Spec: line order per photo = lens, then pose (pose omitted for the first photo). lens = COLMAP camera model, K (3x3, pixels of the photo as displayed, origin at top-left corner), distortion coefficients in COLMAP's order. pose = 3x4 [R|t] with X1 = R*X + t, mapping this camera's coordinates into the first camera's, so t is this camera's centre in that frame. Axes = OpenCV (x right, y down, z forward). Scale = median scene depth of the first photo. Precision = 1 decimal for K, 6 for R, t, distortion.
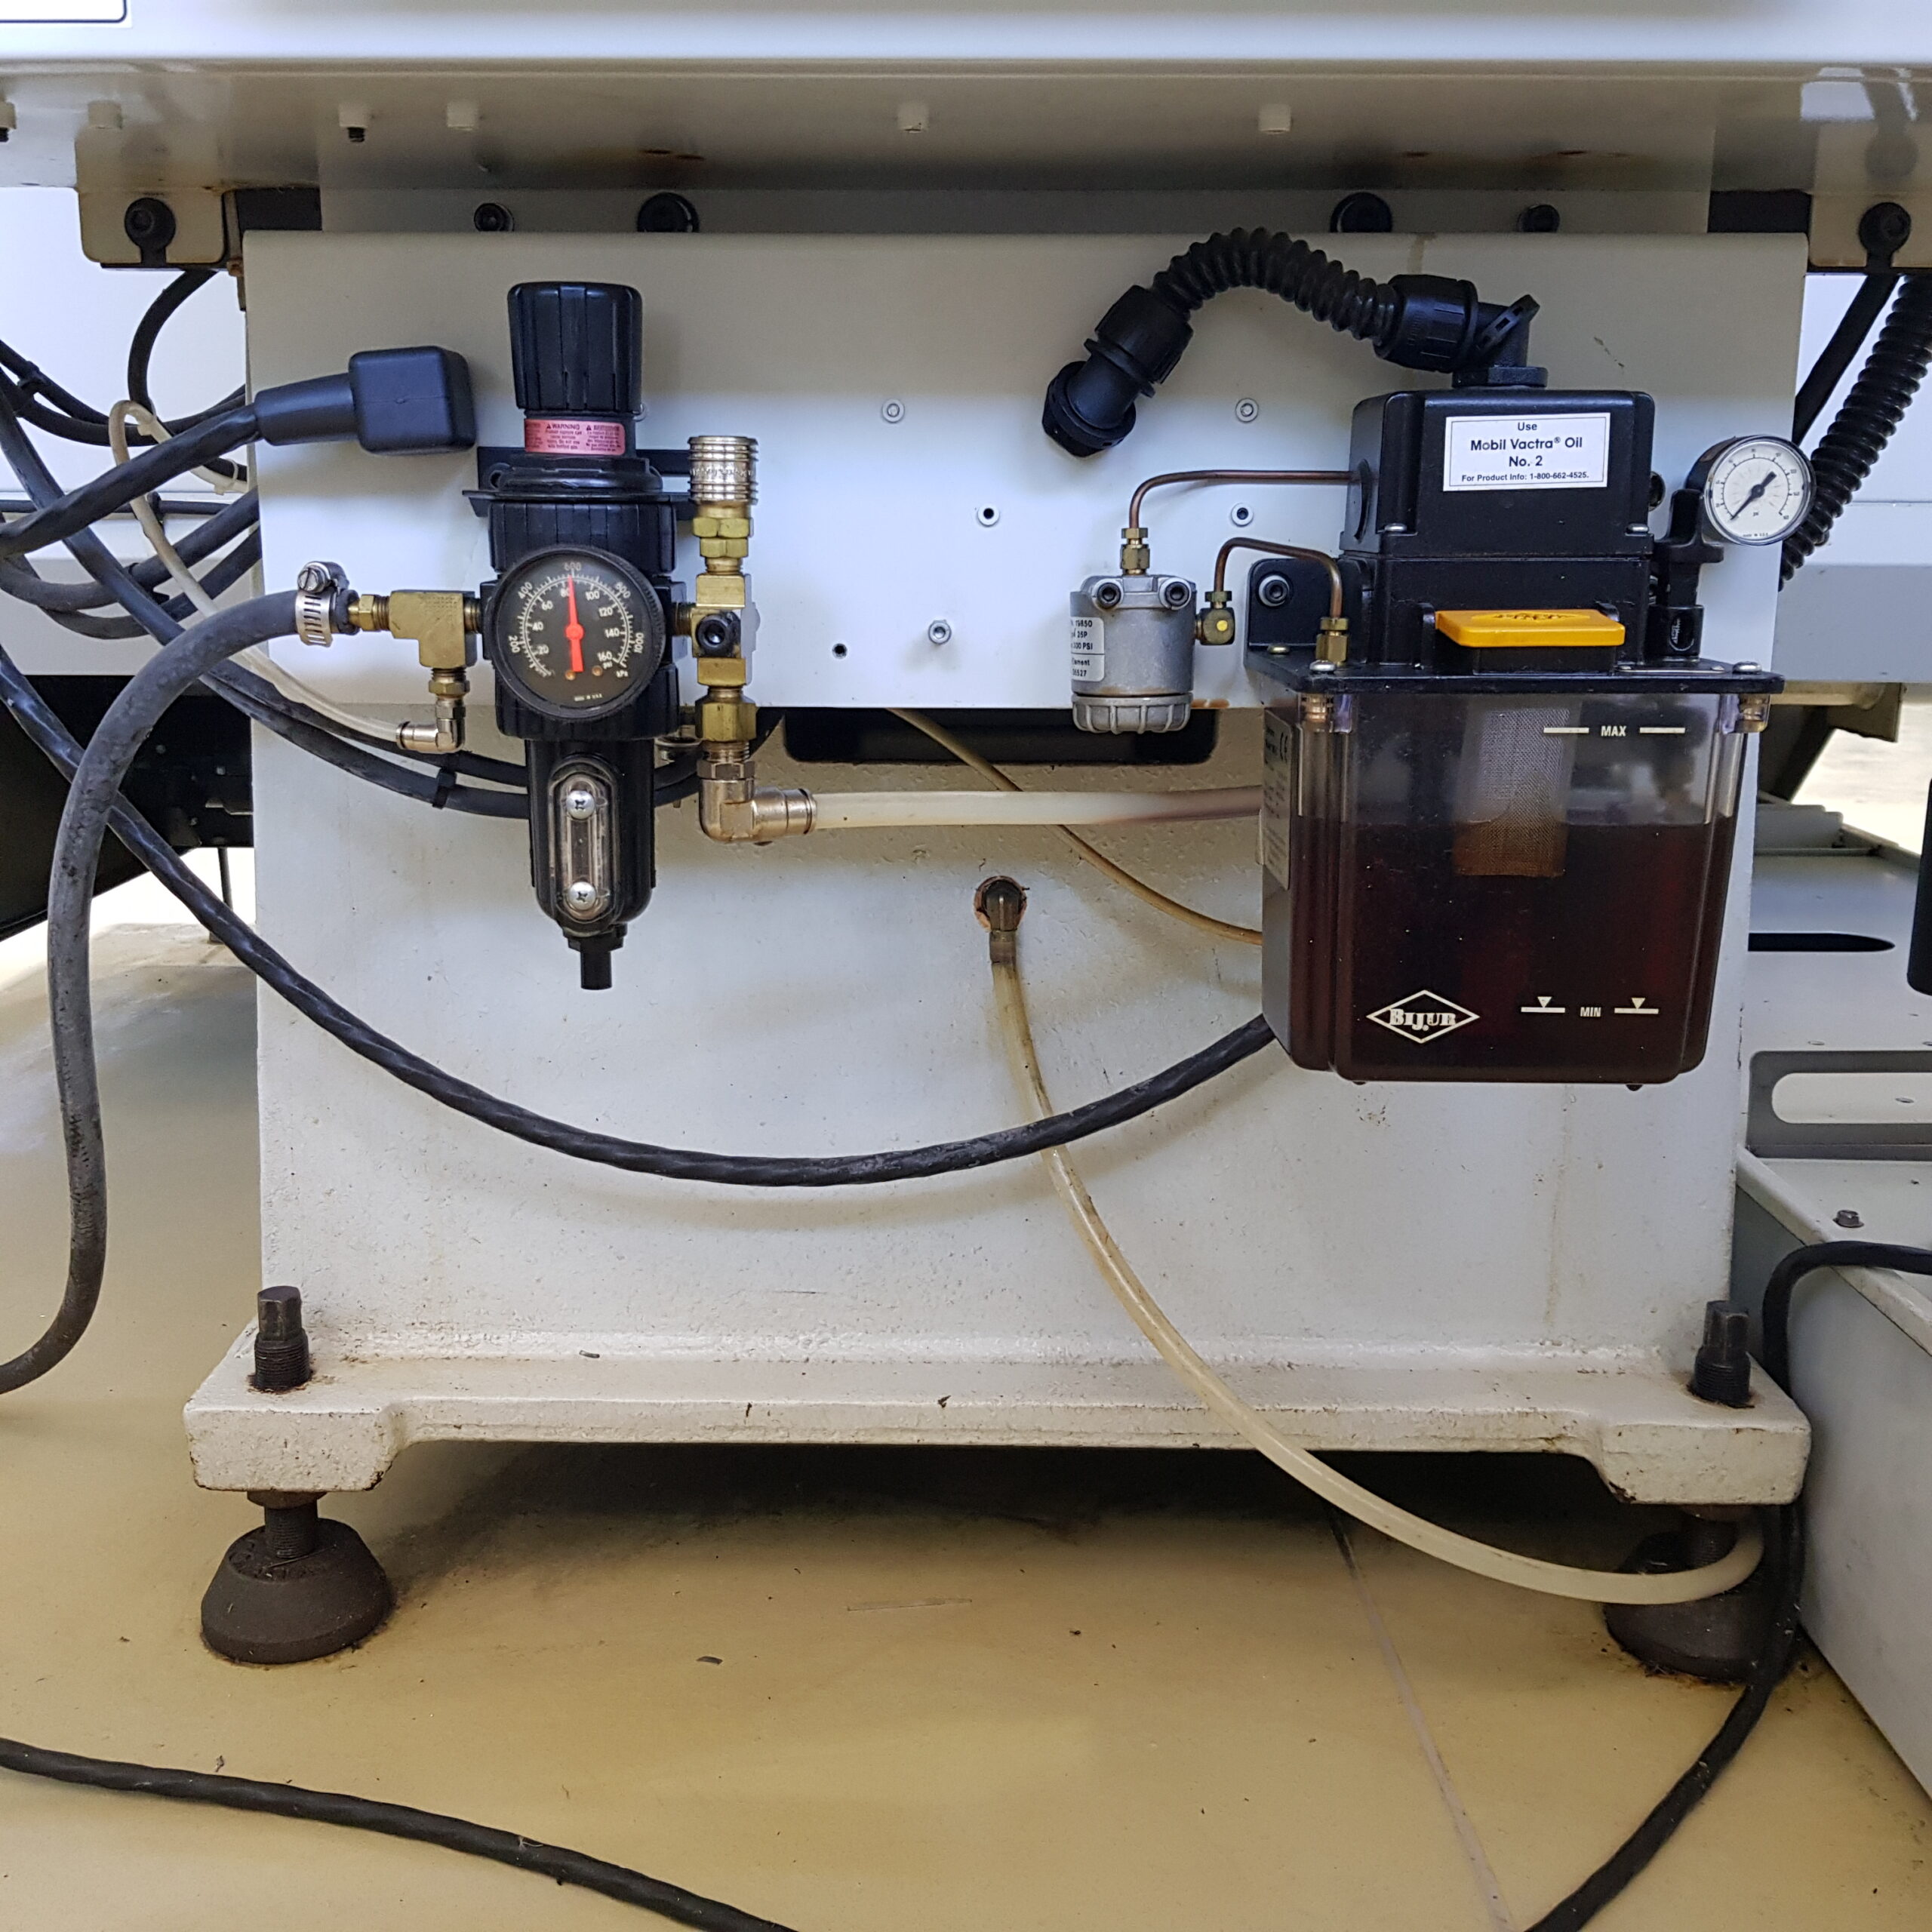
lens RADIAL K [[2016.7, 0, 965.5], [0, 2016.7, 962.8], [0, 0, 1]] dist [0.023418, 0.000000]
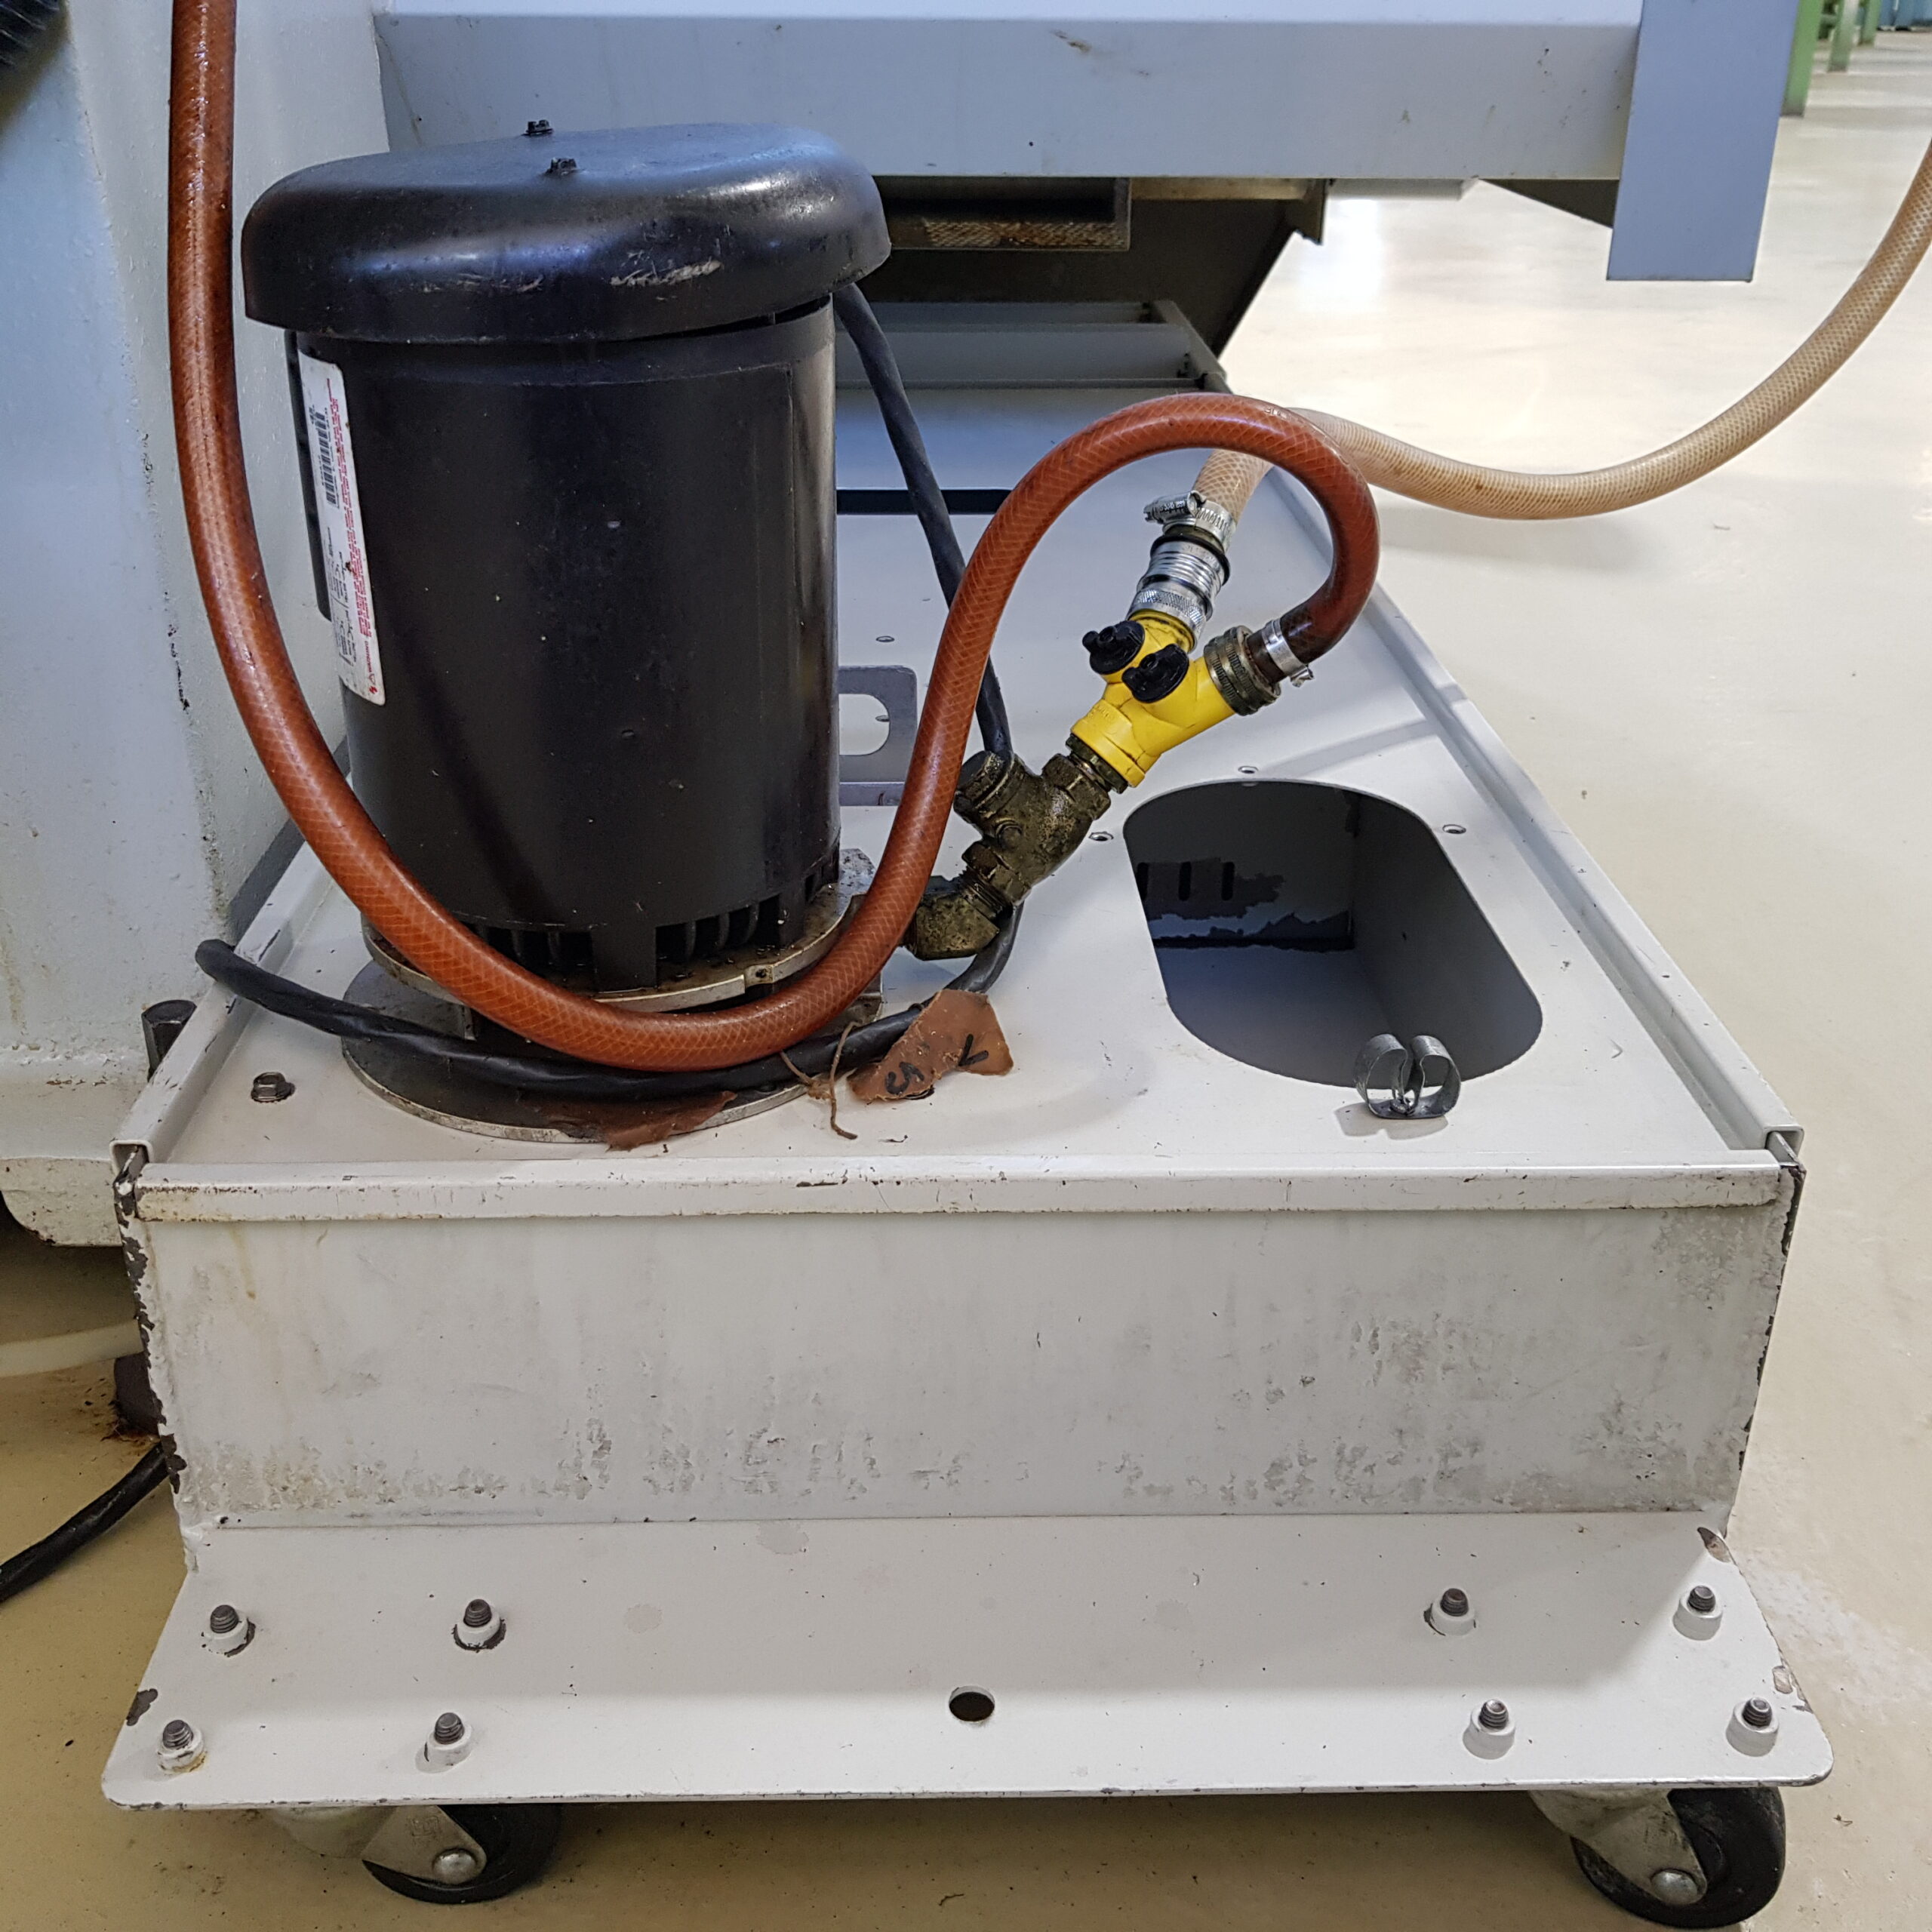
lens RADIAL K [[2016.7, 0, 964.3], [0, 2016.7, 966.9], [0, 0, 1]] dist [0.023418, 0.000000]
pose [[0.999270, -0.013060, 0.035890, 0.636085], [0.004212, 0.971669, 0.236307, -0.032786], [-0.037959, -0.235984, 0.971015, 0.207628]]
